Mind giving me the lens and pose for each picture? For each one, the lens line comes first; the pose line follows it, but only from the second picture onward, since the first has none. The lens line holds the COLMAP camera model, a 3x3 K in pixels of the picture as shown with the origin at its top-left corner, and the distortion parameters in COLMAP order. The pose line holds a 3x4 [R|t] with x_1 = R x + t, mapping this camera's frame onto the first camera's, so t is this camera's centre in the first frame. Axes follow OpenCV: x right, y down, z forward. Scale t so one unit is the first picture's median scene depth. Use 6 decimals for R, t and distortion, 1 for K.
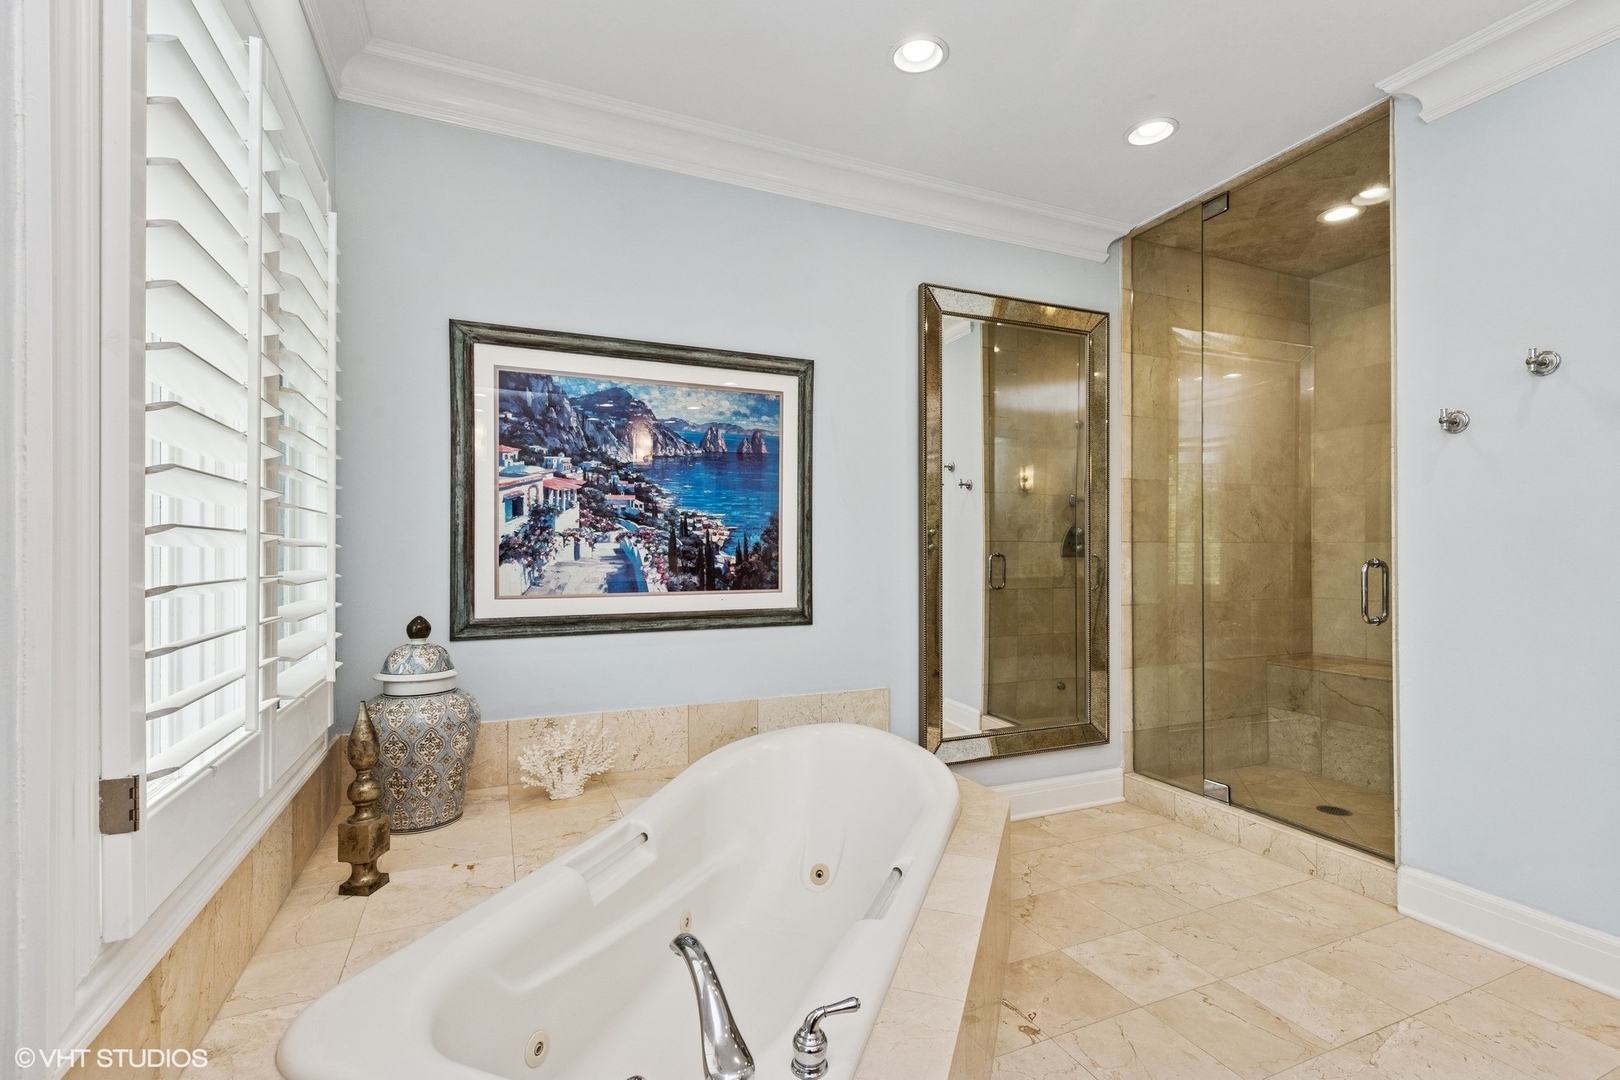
lens RADIAL K [[735.2, 0, 811.6], [0, 735.2, 548.6], [0, 0, 1]] dist [0.010064, -0.001285]
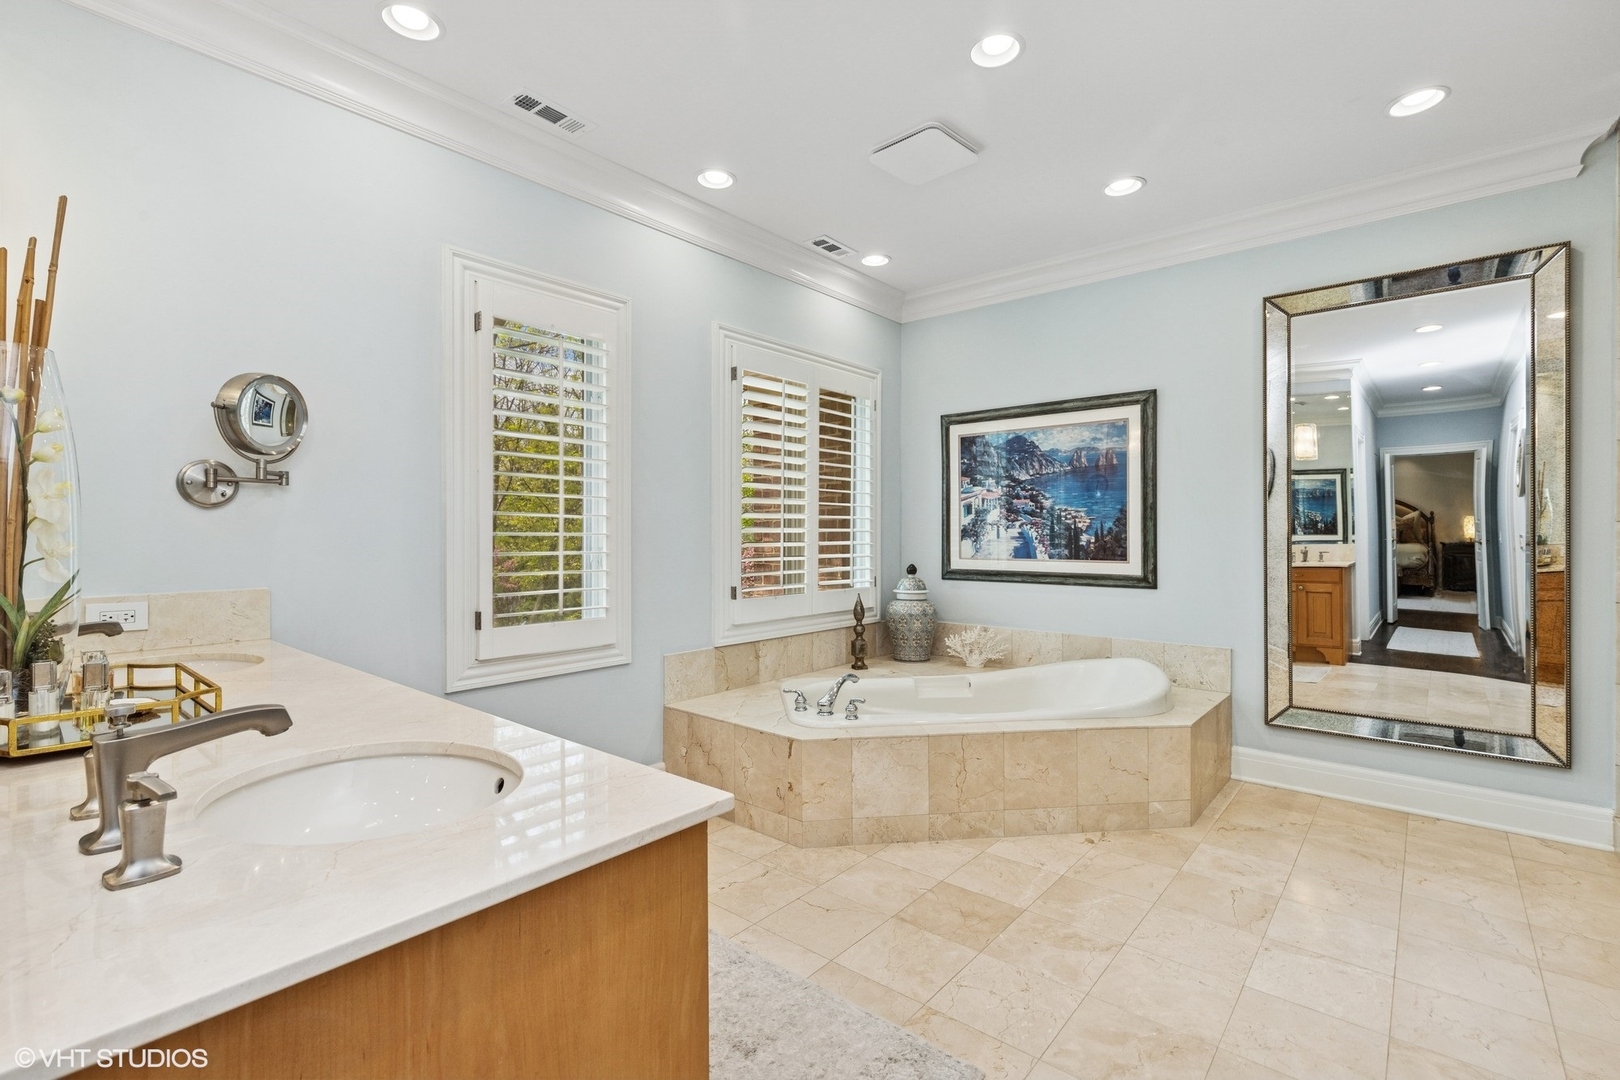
lens RADIAL K [[735.2, 0, 820.3], [0, 735.2, 533.9], [0, 0, 1]] dist [0.010064, -0.001285]
pose [[0.439002, 0.000899, -0.898485, 1.019767], [0.004108, 0.999987, 0.003008, -0.002270], [0.898476, -0.005011, 0.438993, -0.135825]]
